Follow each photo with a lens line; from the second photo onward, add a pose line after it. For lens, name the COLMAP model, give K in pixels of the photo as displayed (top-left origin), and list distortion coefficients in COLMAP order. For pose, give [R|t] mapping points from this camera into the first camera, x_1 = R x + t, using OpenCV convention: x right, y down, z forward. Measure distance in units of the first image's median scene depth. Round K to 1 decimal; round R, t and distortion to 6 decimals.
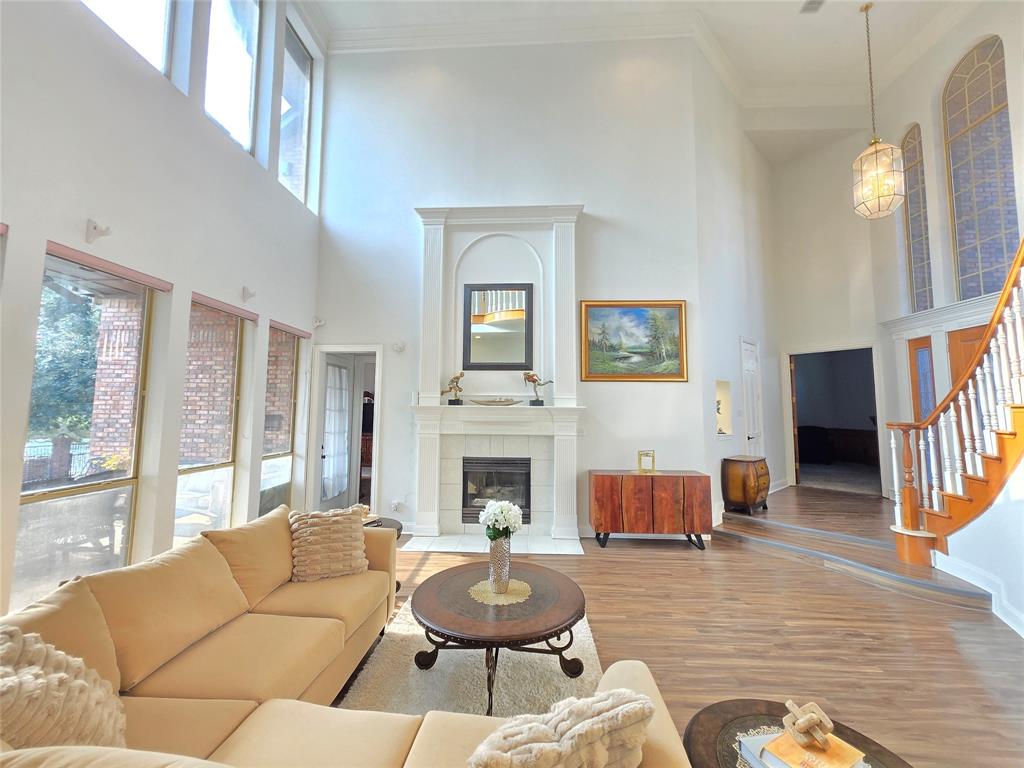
lens RADIAL K [[402.6, 0, 512.8], [0, 402.6, 377.2], [0, 0, 1]] dist [-0.016632, -0.000023]
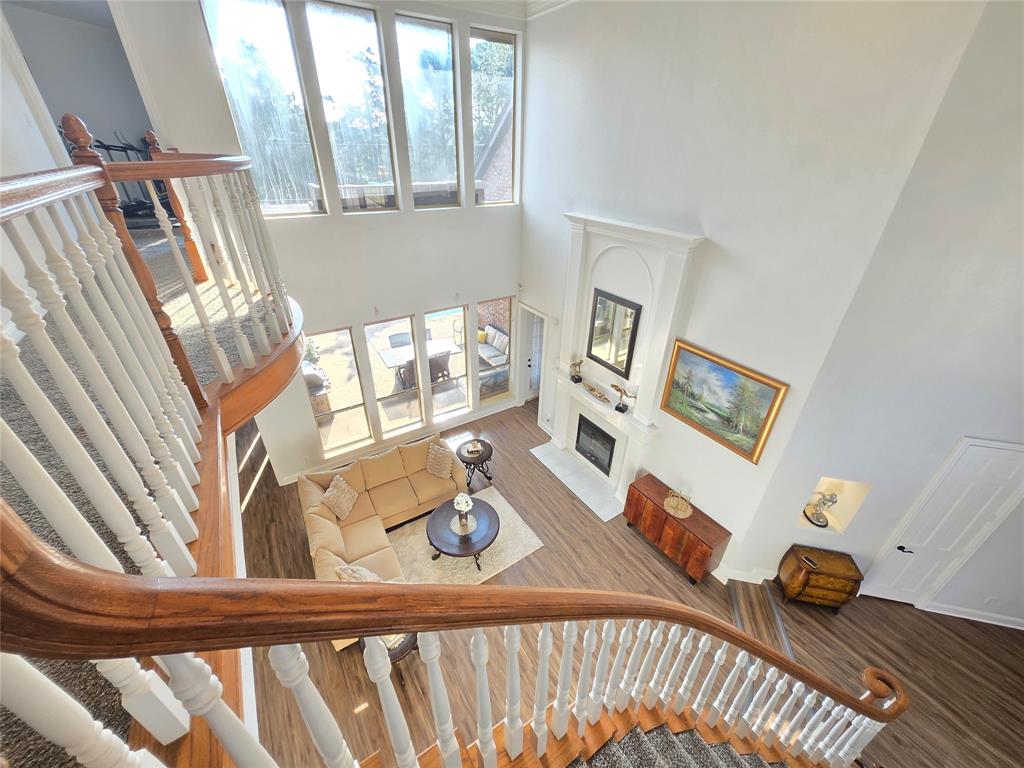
lens RADIAL K [[402.6, 0, 514.2], [0, 402.6, 381.8], [0, 0, 1]] dist [-0.016632, -0.000023]
pose [[0.581470, 0.415125, -0.699688, 0.661339], [0.053506, 0.838650, 0.542036, -0.649462], [0.811806, -0.352616, 0.465438, 0.207580]]
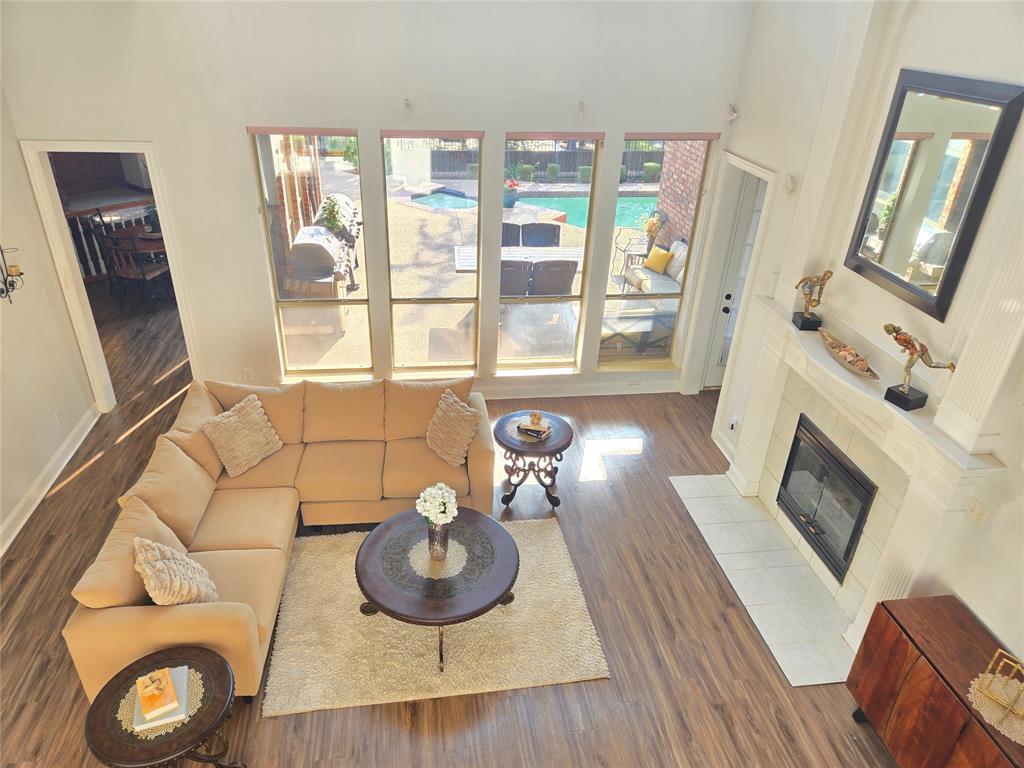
lens RADIAL K [[689.7, 0, 504.2], [0, 689.7, 384.1], [0, 0, 1]] dist [0.034482, -0.005654]
pose [[0.180547, 0.477285, -0.860001, 0.613690], [0.052781, 0.868409, 0.493031, -0.336690], [0.982149, -0.134407, 0.131597, 0.460739]]
